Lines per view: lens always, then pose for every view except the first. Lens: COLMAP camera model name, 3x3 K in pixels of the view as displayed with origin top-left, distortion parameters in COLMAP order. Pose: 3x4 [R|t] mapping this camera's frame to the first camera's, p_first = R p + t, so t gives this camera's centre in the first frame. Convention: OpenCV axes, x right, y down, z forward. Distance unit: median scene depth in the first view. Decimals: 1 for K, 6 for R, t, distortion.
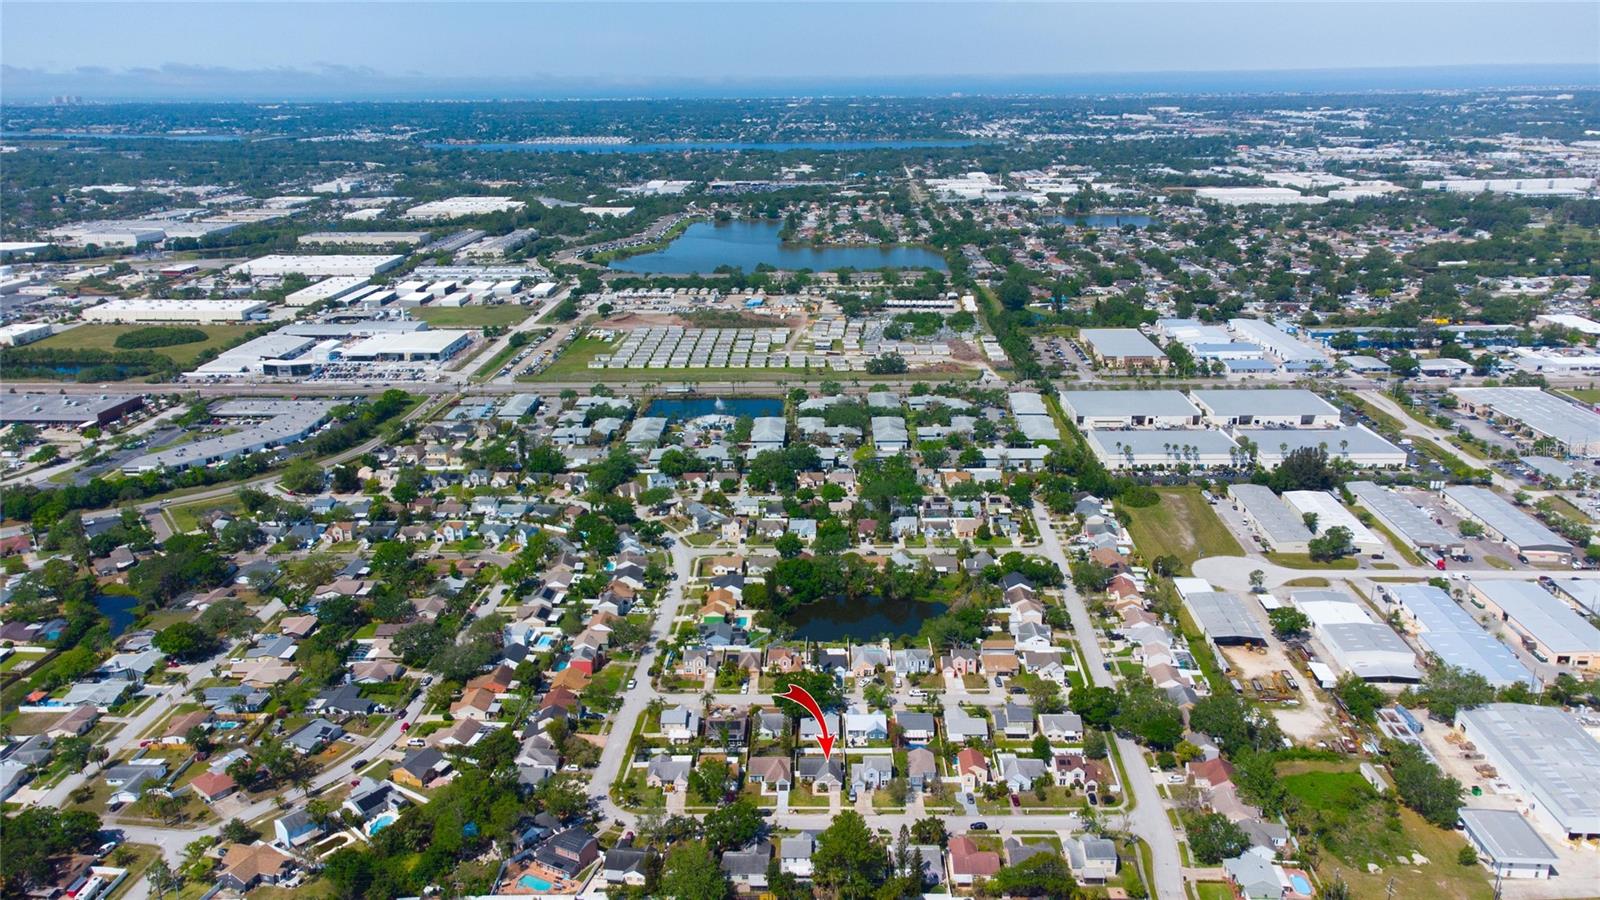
lens RADIAL K [[1207.5, 0, 800.0], [0, 1207.5, 450.0], [0, 0, 1]] dist [0.039649, 0.011406]
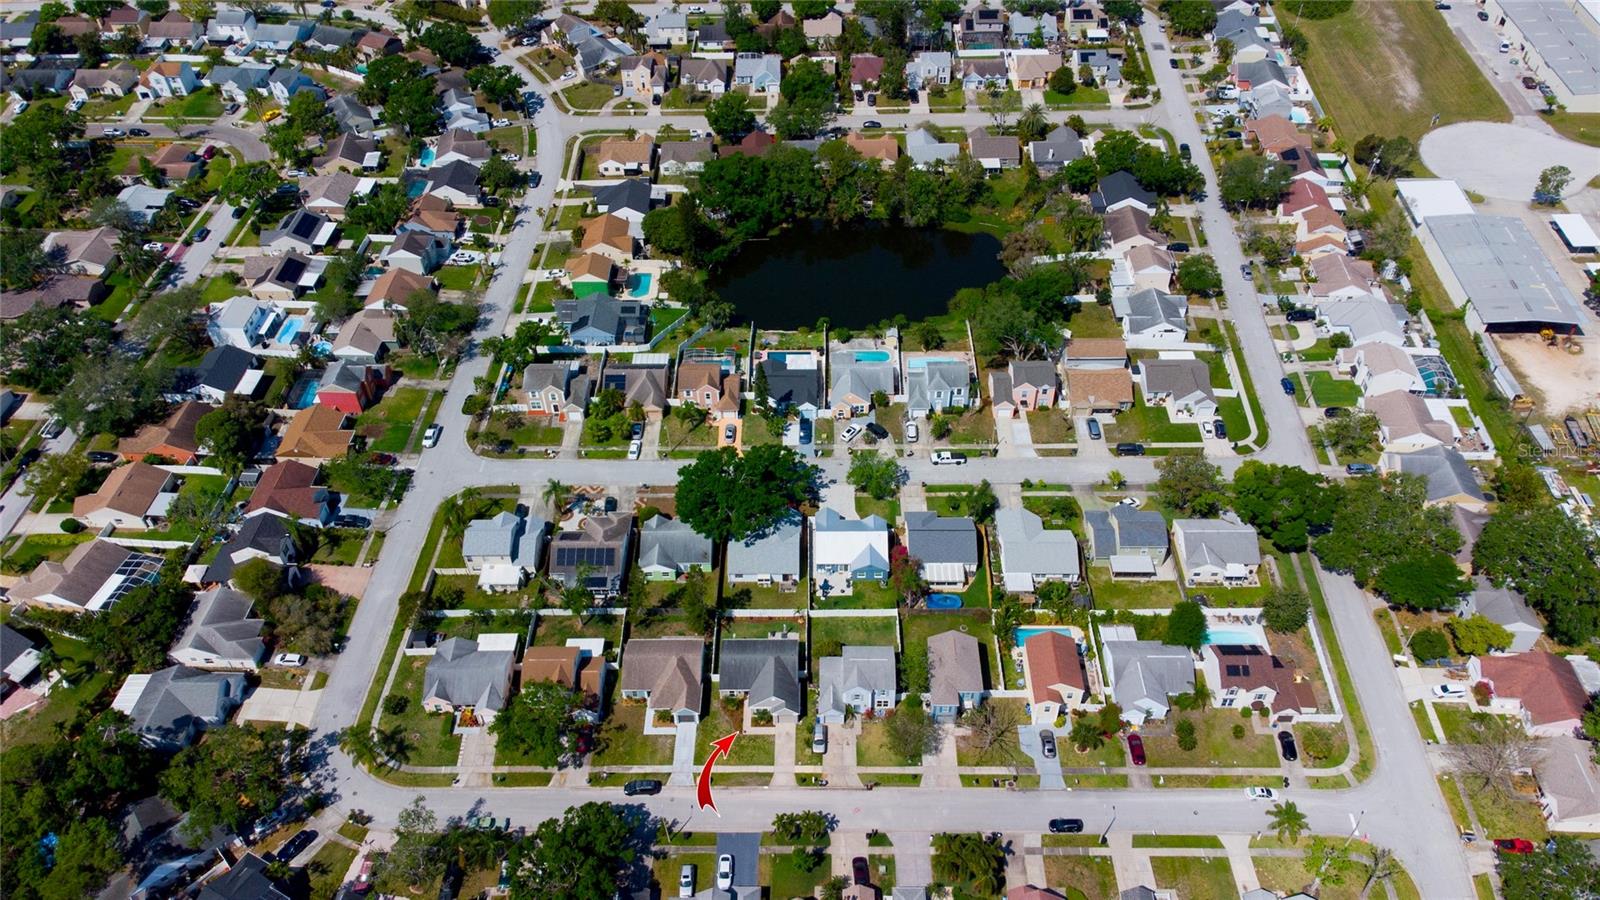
lens RADIAL K [[1207.5, 0, 800.0], [0, 1207.5, 450.0], [0, 0, 1]] dist [0.039649, 0.011406]
pose [[0.999970, -0.006321, -0.004442, 0.030048], [0.007636, 0.895999, 0.443991, -0.042817], [0.001174, -0.444011, 0.896020, 0.467534]]
